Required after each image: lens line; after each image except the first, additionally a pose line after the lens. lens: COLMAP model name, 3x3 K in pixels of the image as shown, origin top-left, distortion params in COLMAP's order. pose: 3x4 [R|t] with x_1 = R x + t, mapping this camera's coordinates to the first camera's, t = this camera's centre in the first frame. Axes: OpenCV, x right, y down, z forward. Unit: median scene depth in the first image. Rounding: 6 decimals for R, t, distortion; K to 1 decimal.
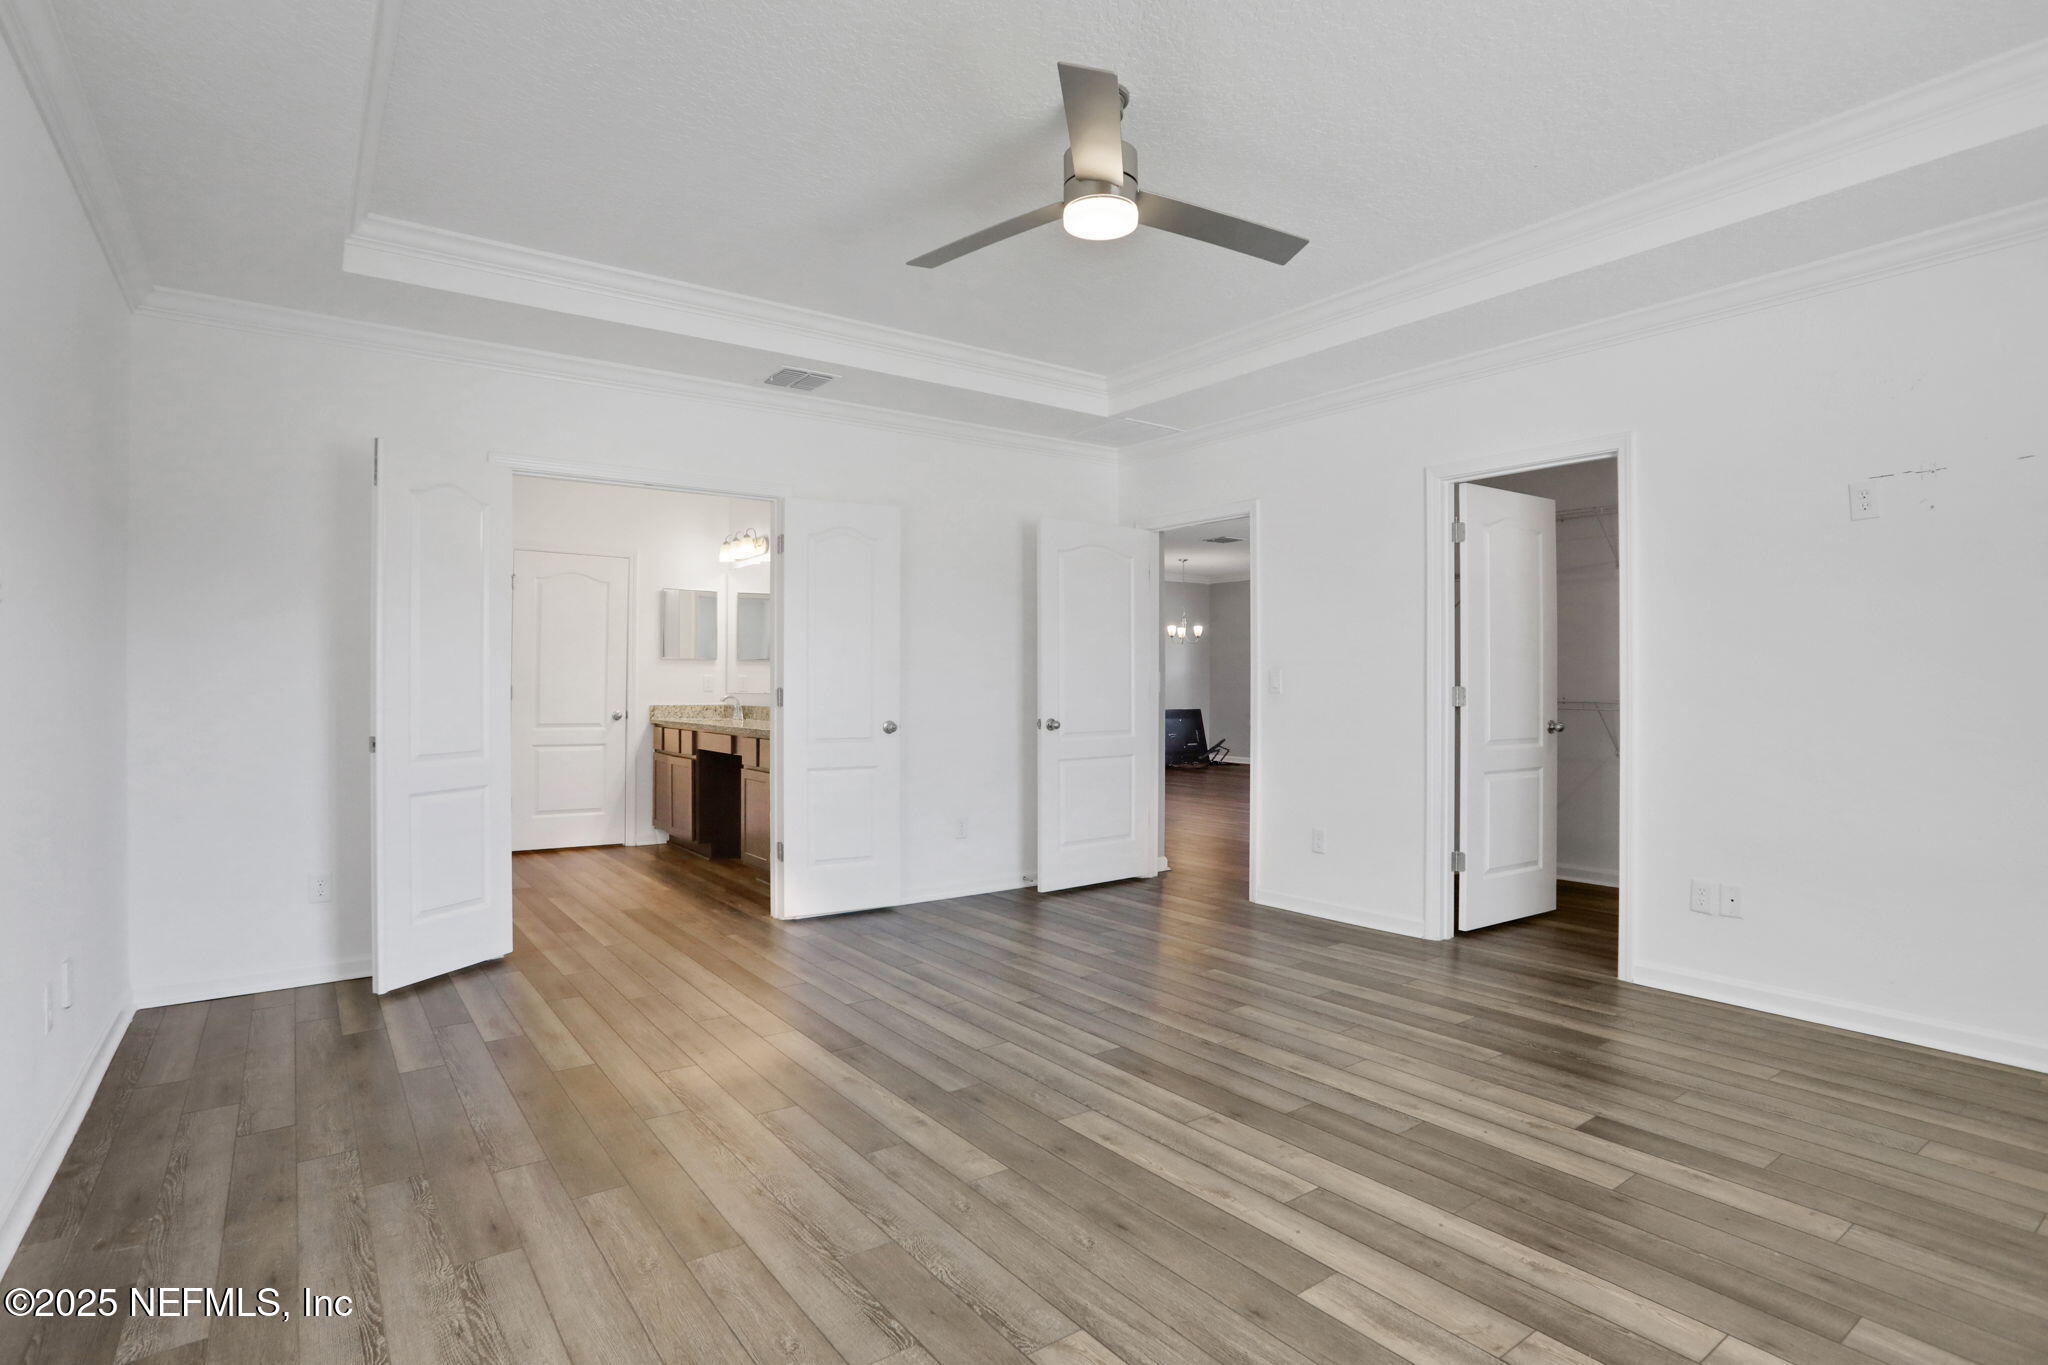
lens RADIAL K [[1054.8, 0, 1024.0], [0, 1054.8, 682.5], [0, 0, 1]] dist [-0.074093, 0.033718]
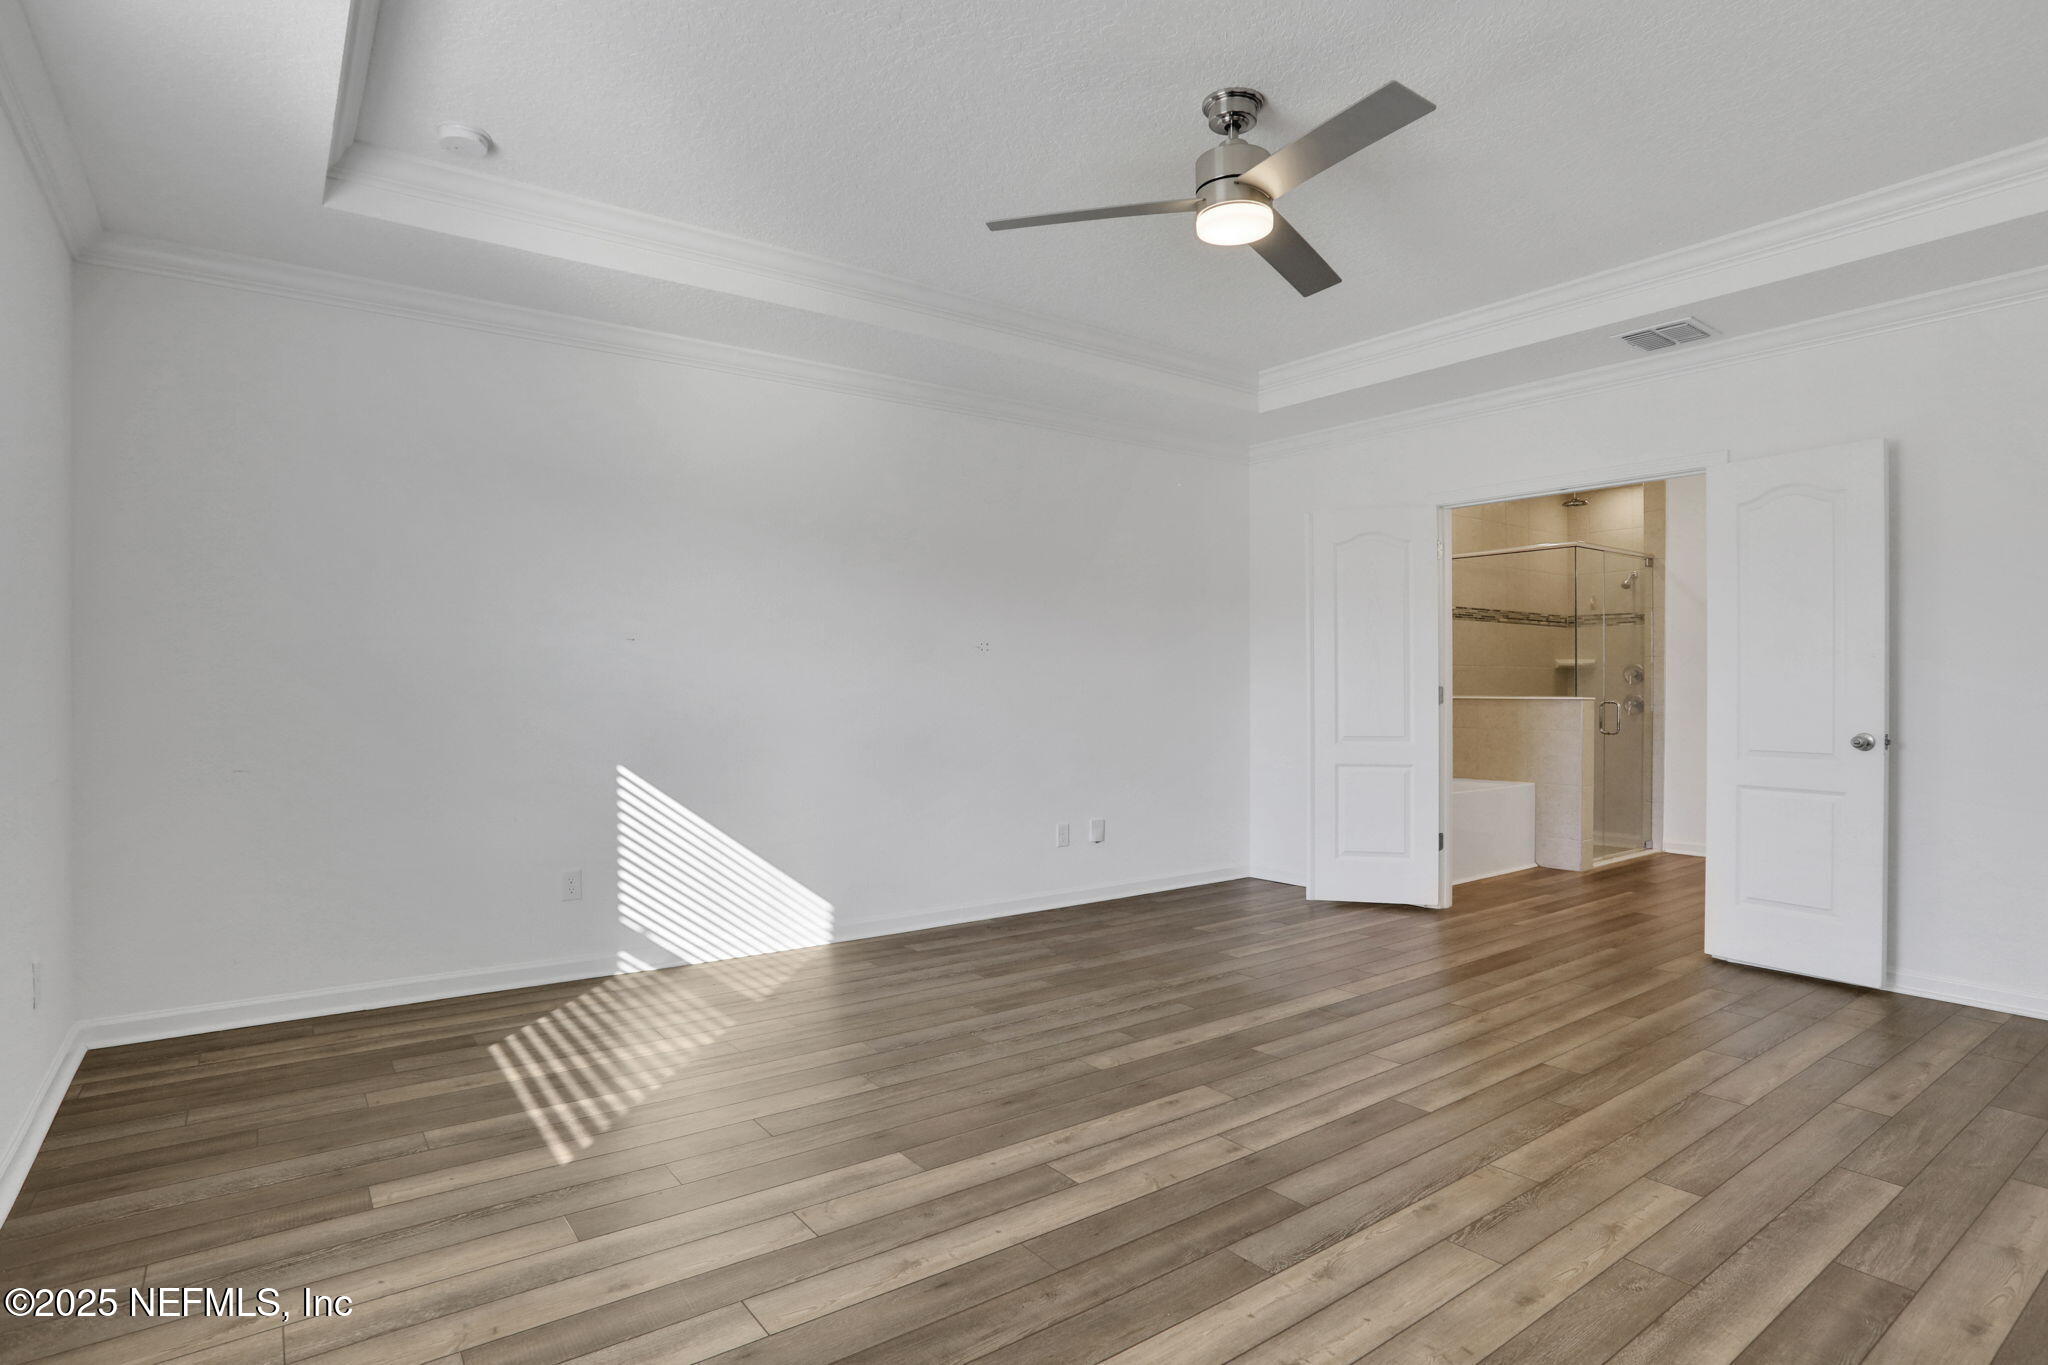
lens RADIAL K [[1032.0, 0, 1033.7], [0, 1032.0, 686.8], [0, 0, 1]] dist [-0.070728, 0.029728]
pose [[0.006107, -0.001434, -0.999980, 1.024637], [0.003927, 0.999991, -0.001410, 0.006067], [0.999974, -0.003918, 0.006112, 0.766203]]
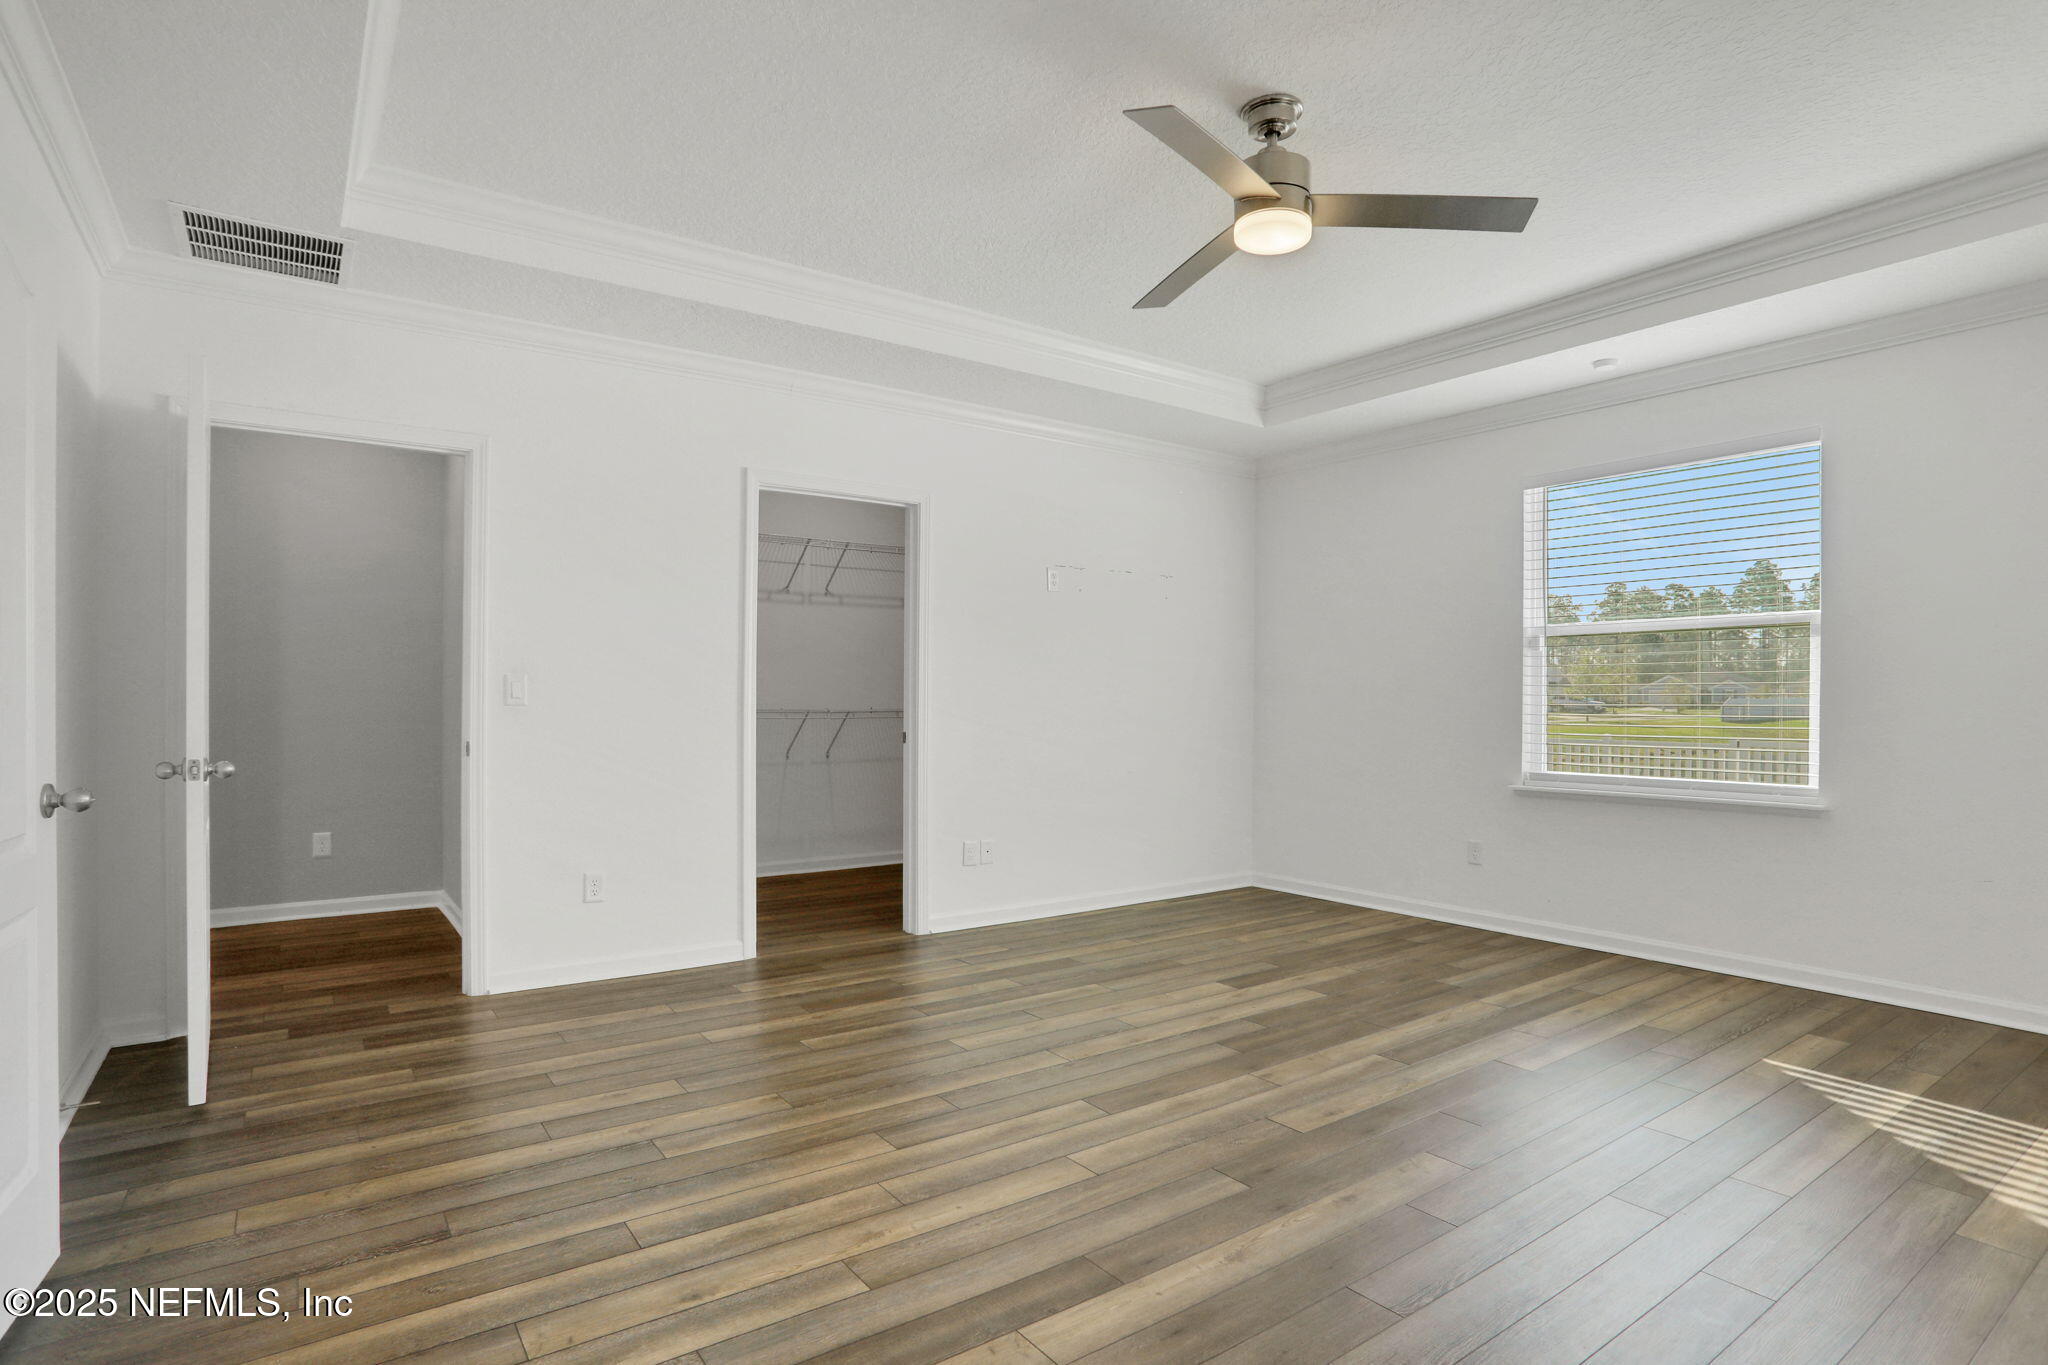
lens RADIAL K [[1032.0, 0, 1033.7], [0, 1032.0, 686.8], [0, 0, 1]] dist [-0.070728, 0.029728]
pose [[0.004574, 0.007490, 0.999961, -0.883908], [-0.007497, 0.999944, -0.007455, 0.002853], [-0.999961, -0.007463, 0.004630, 1.175900]]
